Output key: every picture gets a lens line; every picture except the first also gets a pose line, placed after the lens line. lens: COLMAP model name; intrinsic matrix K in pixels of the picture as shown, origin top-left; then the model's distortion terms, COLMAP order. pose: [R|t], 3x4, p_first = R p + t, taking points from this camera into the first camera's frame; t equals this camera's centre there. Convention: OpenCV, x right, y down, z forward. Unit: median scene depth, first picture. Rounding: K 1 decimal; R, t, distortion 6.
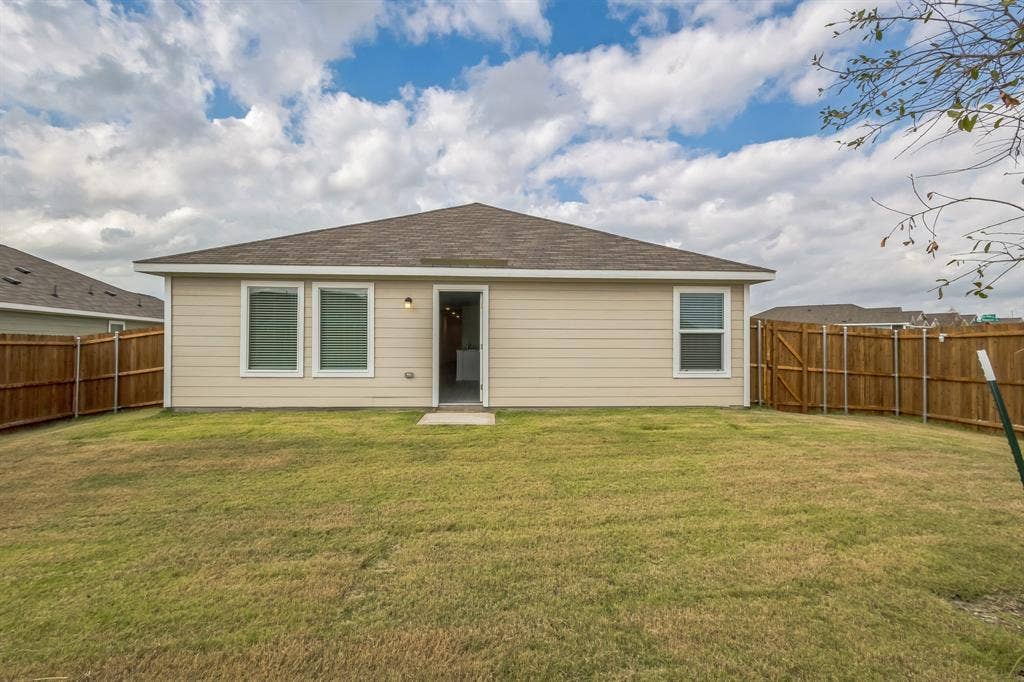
lens RADIAL K [[492.0, 0, 512.0], [0, 492.0, 341.0], [0, 0, 1]] dist [0.000760, 0.000270]
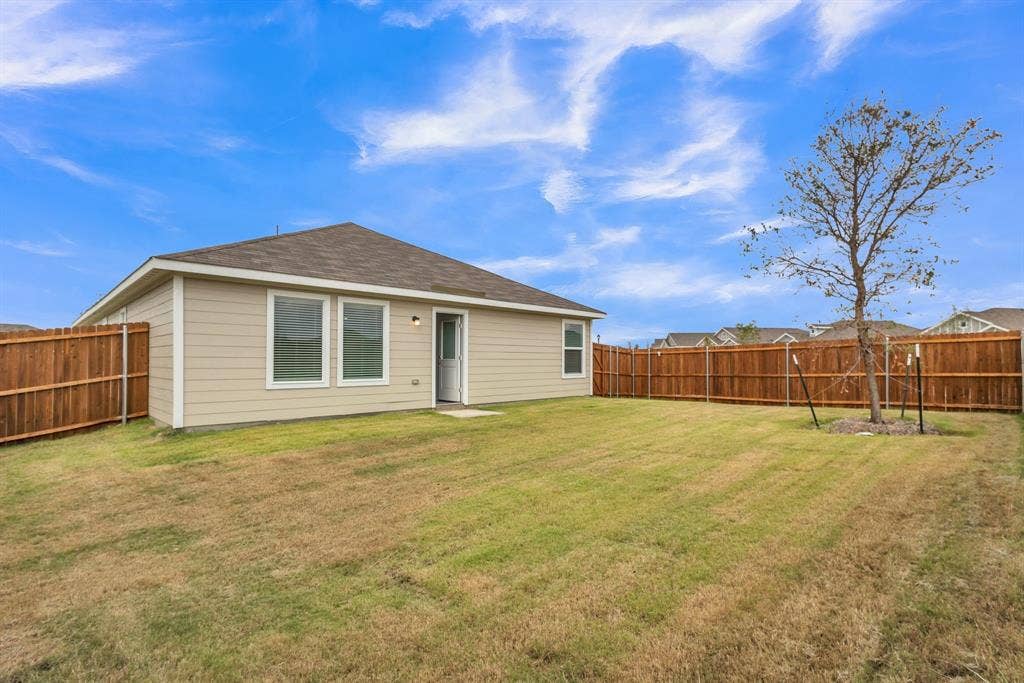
lens RADIAL K [[479.9, 0, 512.3], [0, 479.9, 337.8], [0, 0, 1]] dist [-0.000857, 0.000564]
pose [[0.755154, 0.029669, 0.654876, -0.784592], [-0.011271, 0.999415, -0.032281, -0.002283], [-0.655451, 0.016995, 0.755047, -0.021001]]
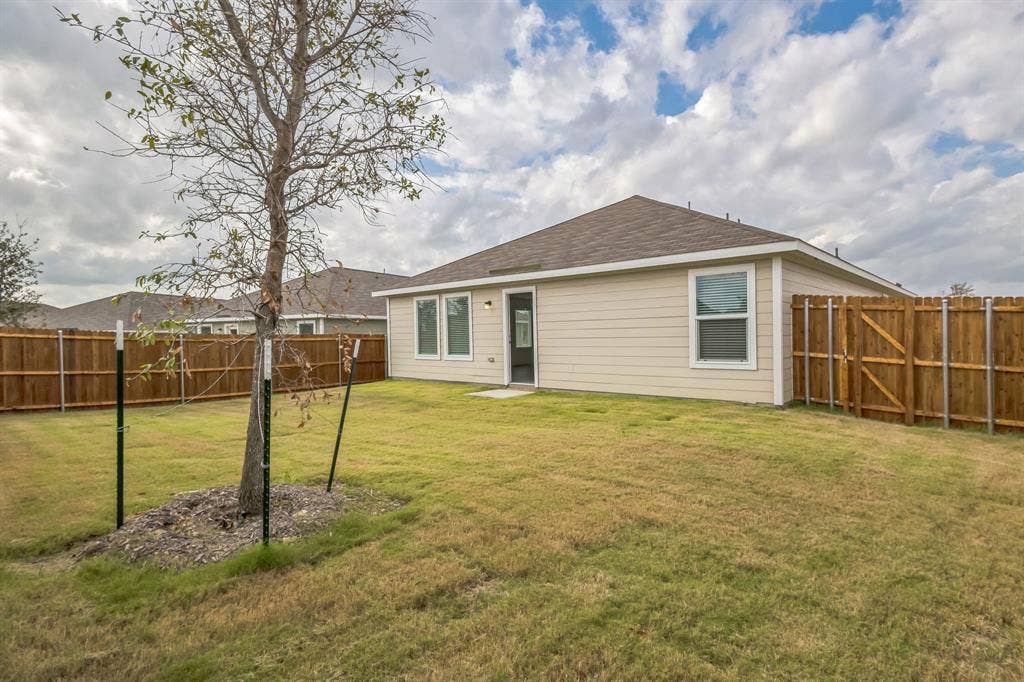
lens RADIAL K [[531.6, 0, 512.0], [0, 531.6, 341.0], [0, 0, 1]] dist [-0.000572, 0.000100]
pose [[0.688645, -0.008801, -0.725045, 0.851935], [0.022423, 0.999707, 0.009163, 0.007176], [0.724752, -0.022568, 0.688641, 0.065166]]
